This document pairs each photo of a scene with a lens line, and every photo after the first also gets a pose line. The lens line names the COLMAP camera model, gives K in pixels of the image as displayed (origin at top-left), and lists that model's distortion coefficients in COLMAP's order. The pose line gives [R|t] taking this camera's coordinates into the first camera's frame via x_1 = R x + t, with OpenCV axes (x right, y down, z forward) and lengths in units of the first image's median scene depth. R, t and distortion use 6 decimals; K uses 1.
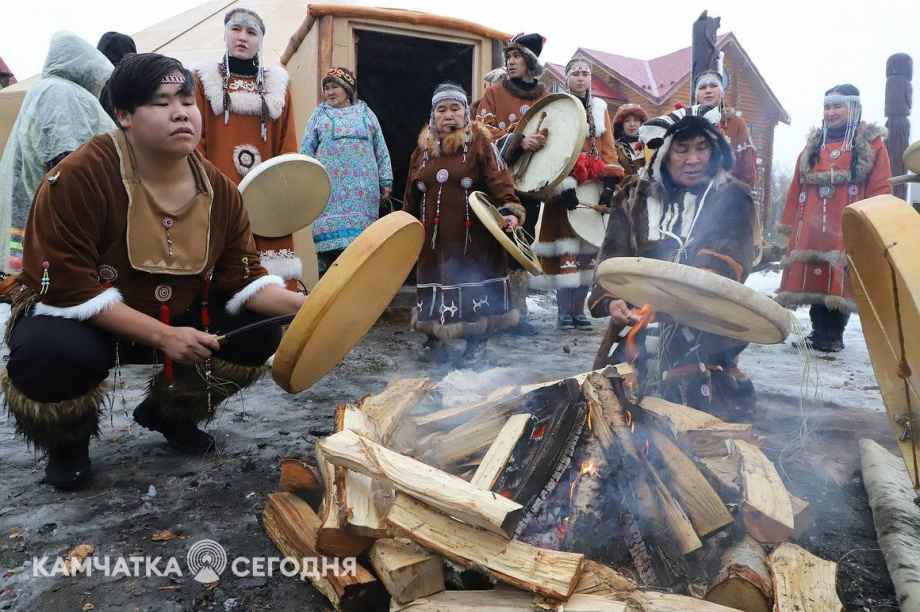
lens RADIAL K [[638.0, 0, 463.6], [0, 638.0, 306.2], [0, 0, 1]] dist [-0.058751, 0.026225]
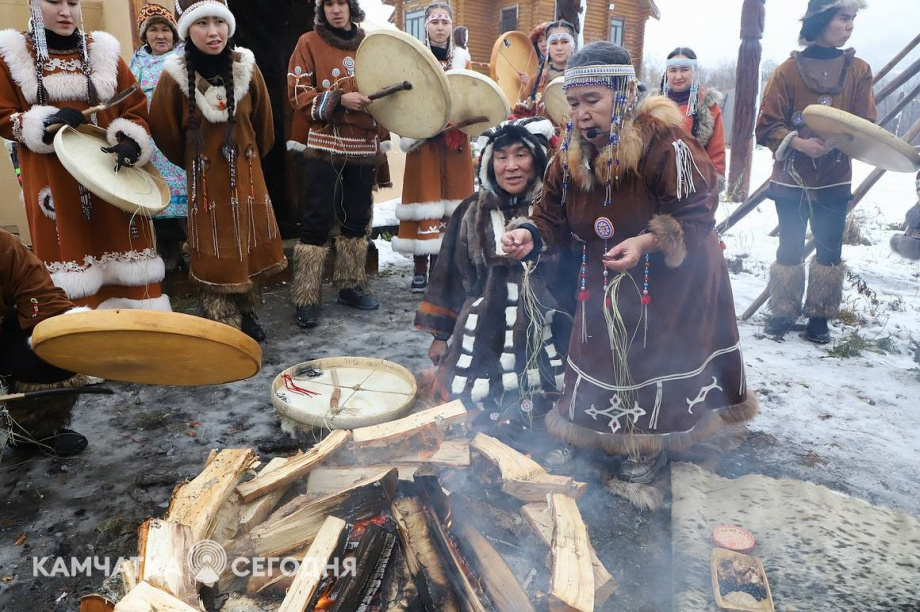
lens RADIAL K [[638.0, 0, 464.7], [0, 638.0, 300.0], [0, 0, 1]] dist [-0.058751, 0.026225]
pose [[0.981825, -0.052087, 0.182502, 0.070867], [0.022191, 0.986513, 0.162171, -0.182601], [-0.188488, -0.155173, 0.969739, 0.037418]]
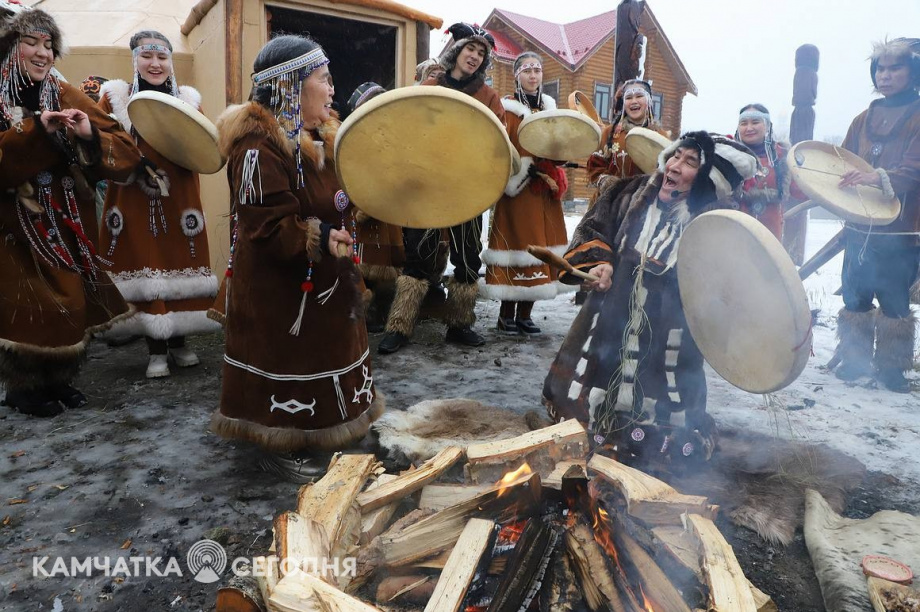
lens RADIAL K [[638.0, 0, 466.3], [0, 638.0, 310.9], [0, 0, 1]] dist [-0.058751, 0.026225]
pose [[0.990083, -0.010184, 0.140114, -0.033811], [0.000186, 0.997463, 0.071186, -0.114743], [-0.140483, -0.070454, 0.987573, 0.063621]]
